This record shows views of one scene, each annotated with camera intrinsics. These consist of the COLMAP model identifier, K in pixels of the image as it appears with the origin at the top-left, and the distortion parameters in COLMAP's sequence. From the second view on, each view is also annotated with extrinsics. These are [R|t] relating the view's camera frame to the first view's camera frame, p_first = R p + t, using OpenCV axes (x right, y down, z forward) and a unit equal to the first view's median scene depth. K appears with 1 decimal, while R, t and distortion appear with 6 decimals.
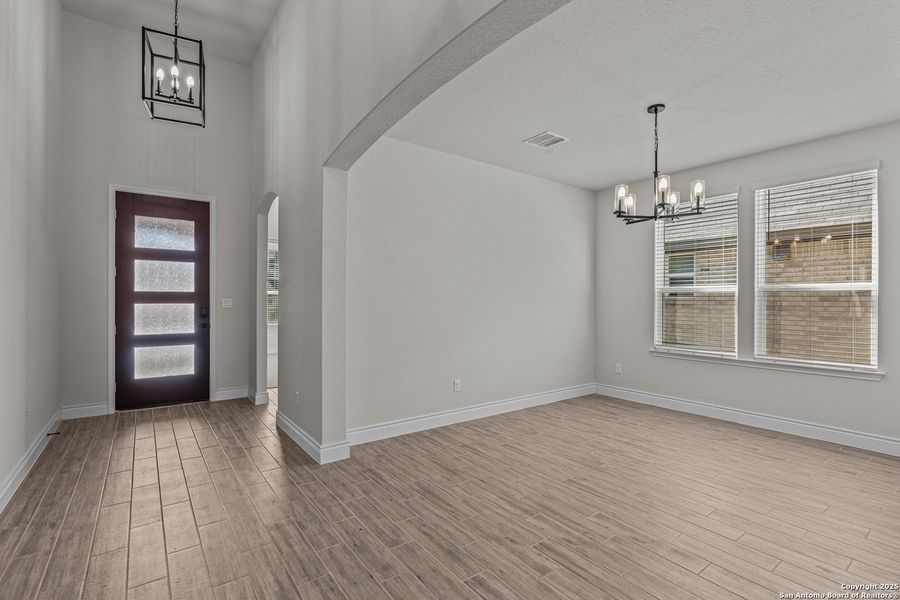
lens RADIAL K [[416.7, 0, 450.9], [0, 416.7, 299.6], [0, 0, 1]] dist [0.019247, 0.000142]
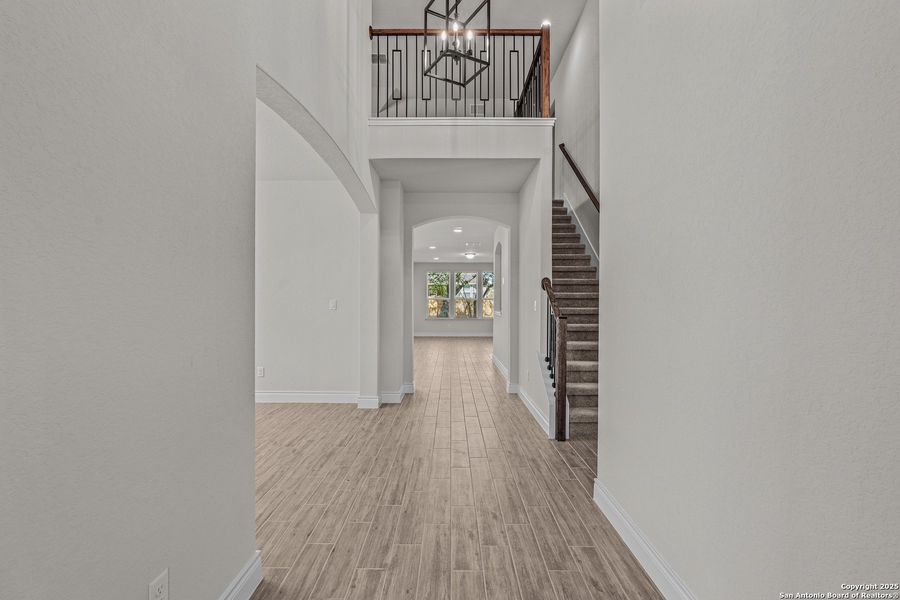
lens RADIAL K [[416.7, 0, 449.9], [0, 416.7, 301.3], [0, 0, 1]] dist [0.019247, 0.000142]
pose [[-0.803737, 0.001624, 0.594983, -1.345957], [-0.005162, 0.999940, -0.009702, 0.020692], [-0.594963, -0.010869, -0.803680, 2.039143]]
